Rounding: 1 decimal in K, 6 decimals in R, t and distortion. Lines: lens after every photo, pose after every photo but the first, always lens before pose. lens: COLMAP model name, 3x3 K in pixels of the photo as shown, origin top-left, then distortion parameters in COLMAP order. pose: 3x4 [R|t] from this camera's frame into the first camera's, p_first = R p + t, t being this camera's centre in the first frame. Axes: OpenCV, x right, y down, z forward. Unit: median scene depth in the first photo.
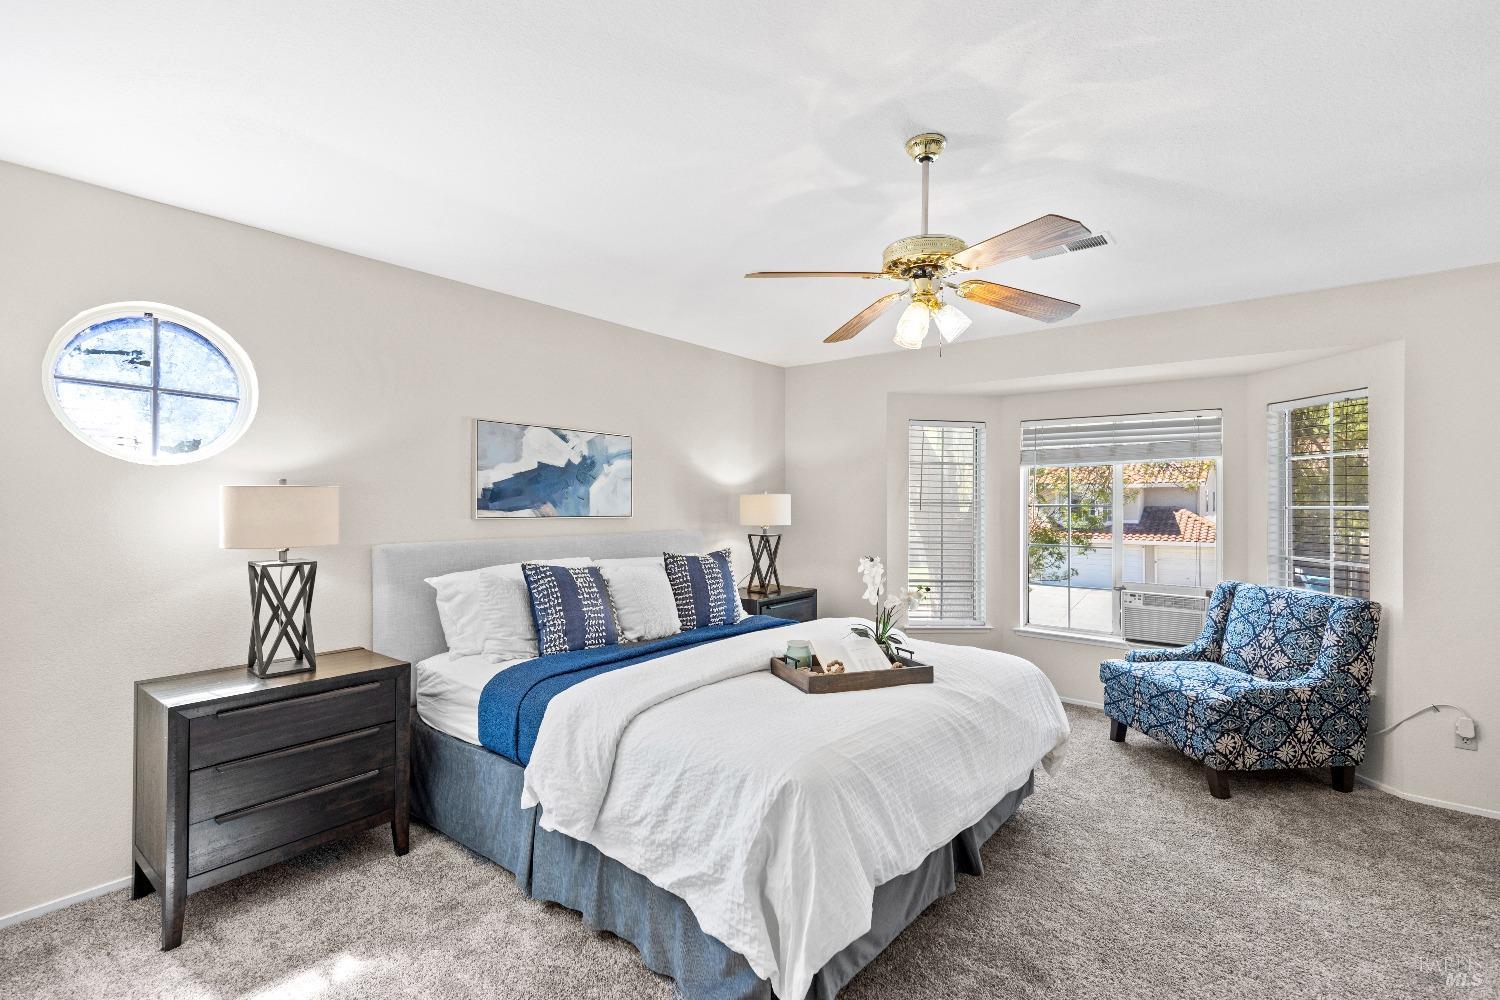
lens RADIAL K [[674.4, 0, 752.6], [0, 674.4, 499.2], [0, 0, 1]] dist [0.005010, -0.001338]
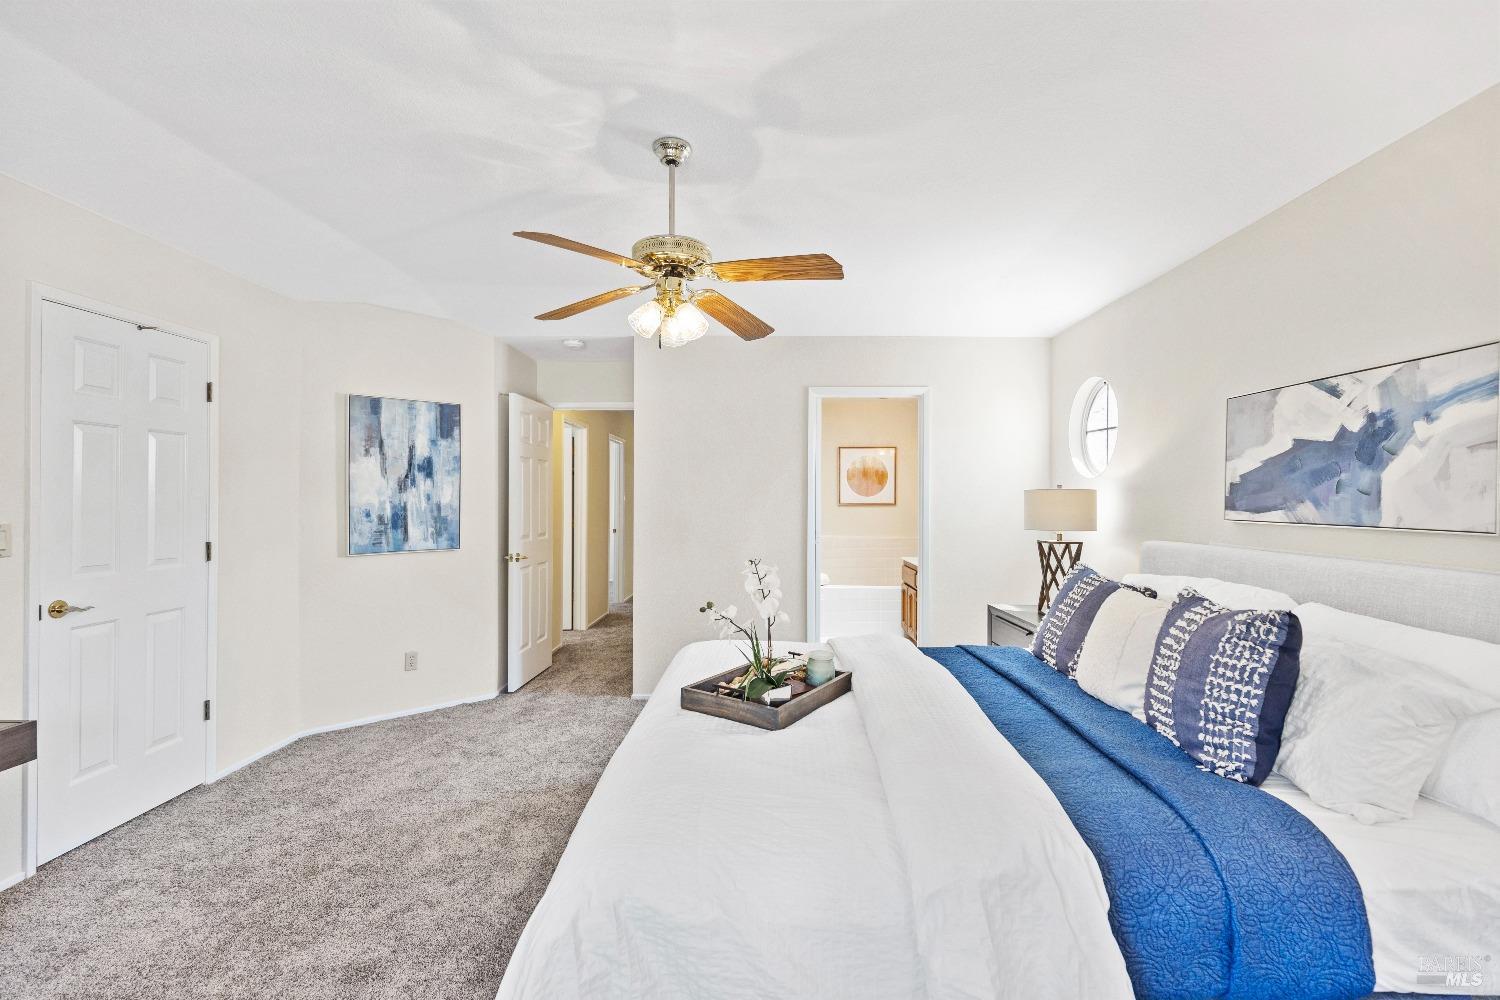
lens RADIAL K [[674.4, 0, 754.6], [0, 674.4, 500.3], [0, 0, 1]] dist [0.005010, -0.001338]
pose [[-0.786857, -0.006164, -0.617104, 0.497473], [-0.004843, 0.999981, -0.003814, 0.009444], [0.617116, -0.000012, -0.786872, 1.190781]]
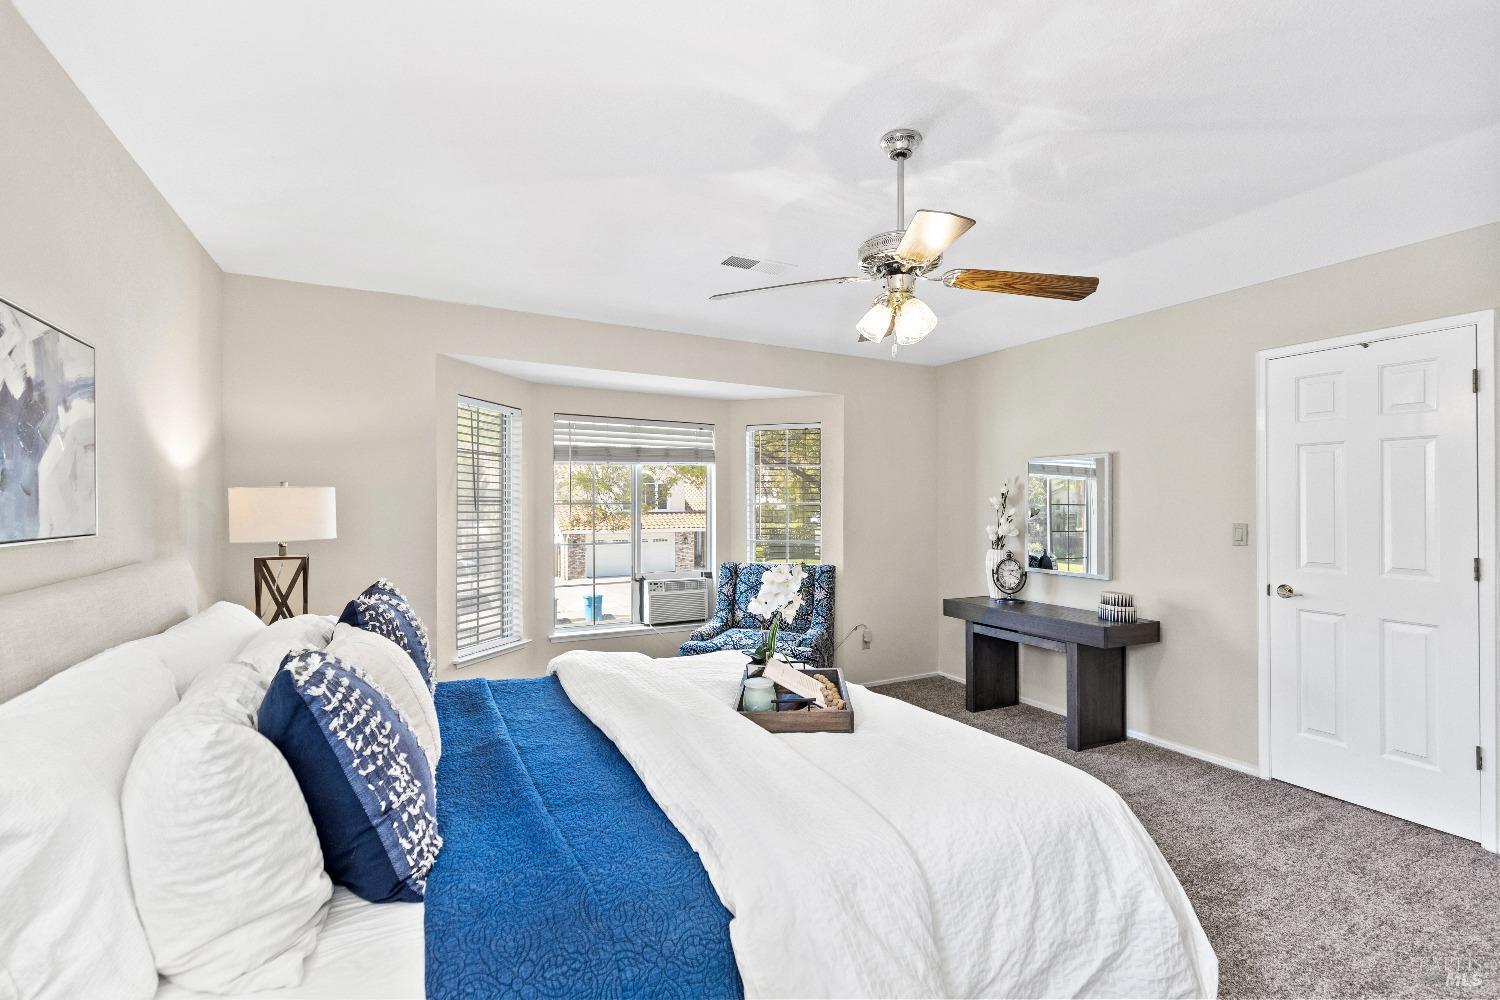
lens RADIAL K [[674.4, 0, 760.4], [0, 674.4, 497.6], [0, 0, 1]] dist [0.005010, -0.001338]
pose [[0.390990, 0.000820, 0.920394, -0.465936], [-0.003131, 0.999995, 0.000439, 0.000620], [-0.920389, -0.003053, 0.390991, 0.504382]]
